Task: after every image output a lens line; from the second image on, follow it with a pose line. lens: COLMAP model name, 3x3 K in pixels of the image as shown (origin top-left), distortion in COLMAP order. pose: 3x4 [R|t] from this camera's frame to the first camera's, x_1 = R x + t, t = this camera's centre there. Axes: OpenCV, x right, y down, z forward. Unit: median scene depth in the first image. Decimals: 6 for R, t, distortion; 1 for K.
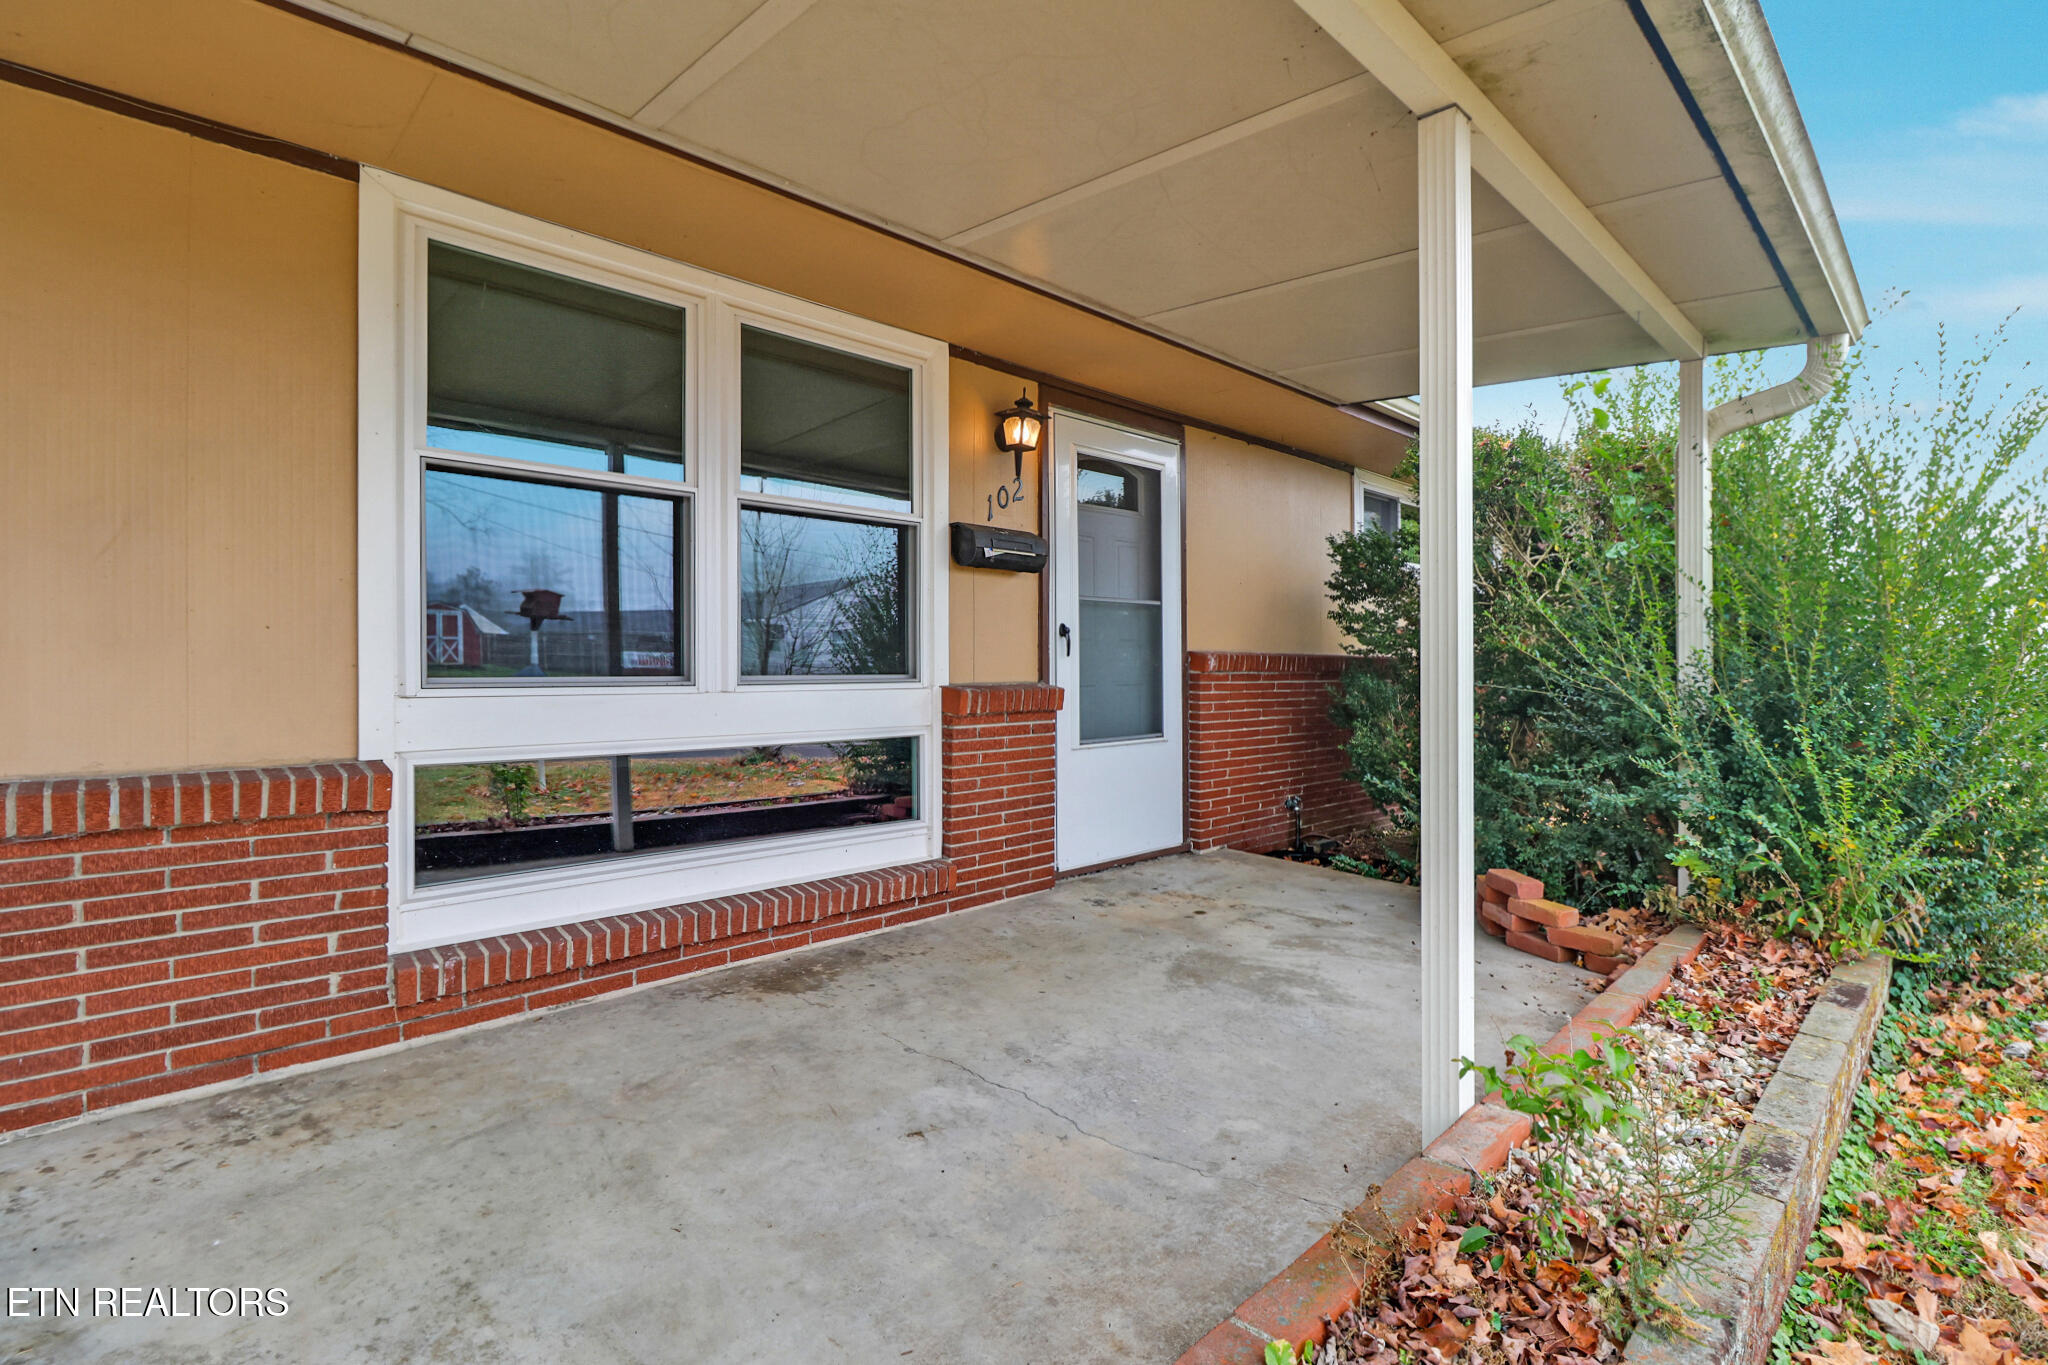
lens RADIAL K [[946.9, 0, 1048.8], [0, 946.9, 647.3], [0, 0, 1]] dist [-0.014005, -0.004747]
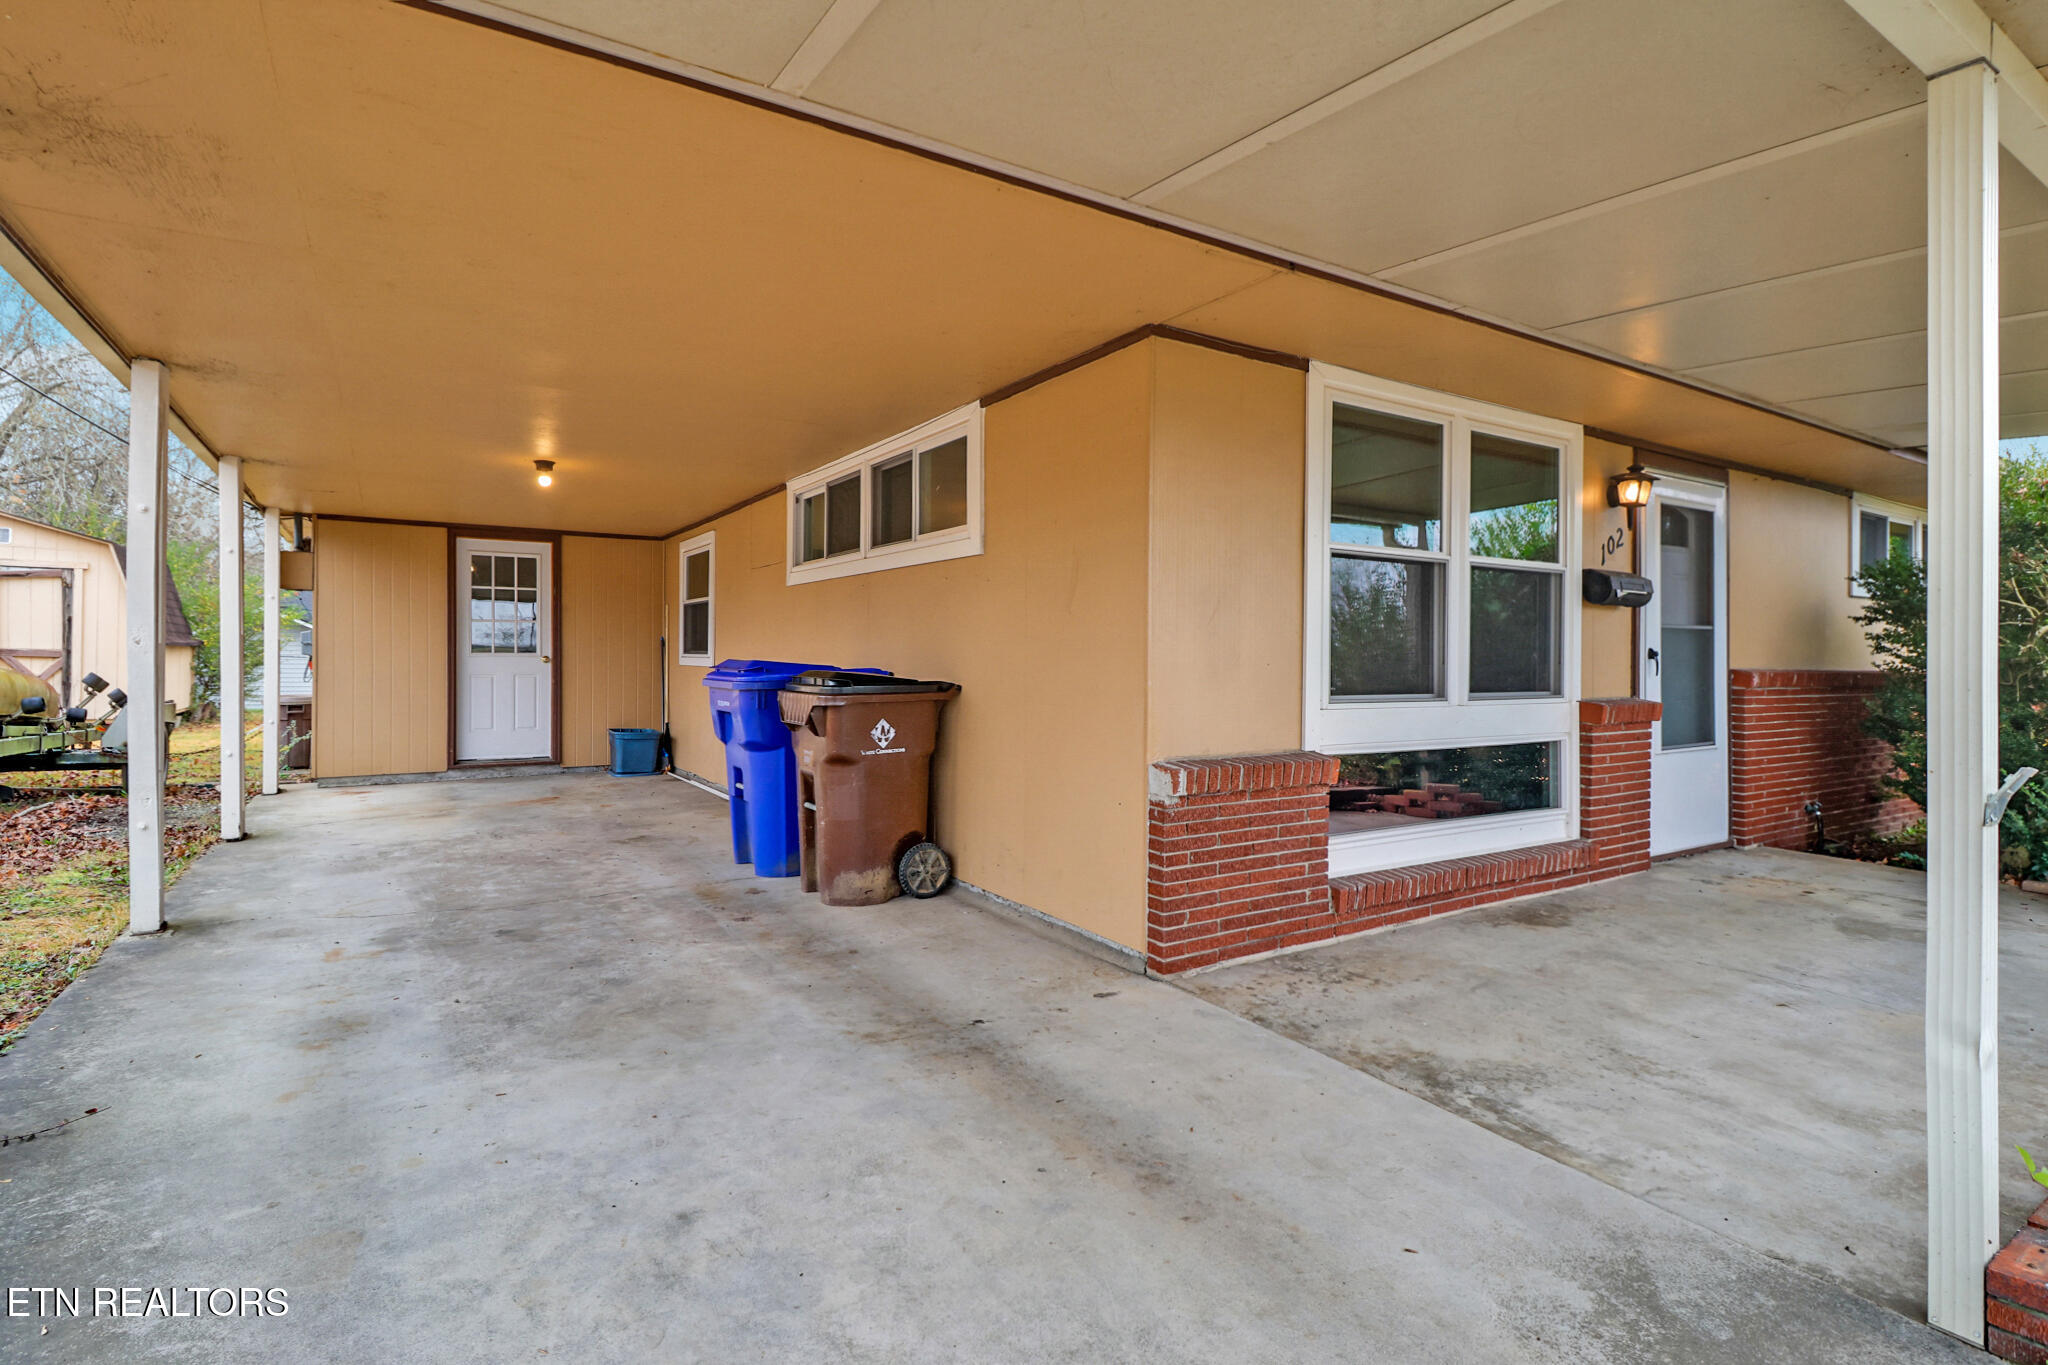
lens RADIAL K [[1007.6, 0, 1006.9], [0, 1007.6, 641.4], [0, 0, 1]] dist [-0.027115, -0.002077]
pose [[0.972311, -0.001671, -0.233685, -0.541035], [0.001007, 0.999995, -0.002961, -0.034372], [0.233688, 0.002644, 0.972308, -0.456009]]
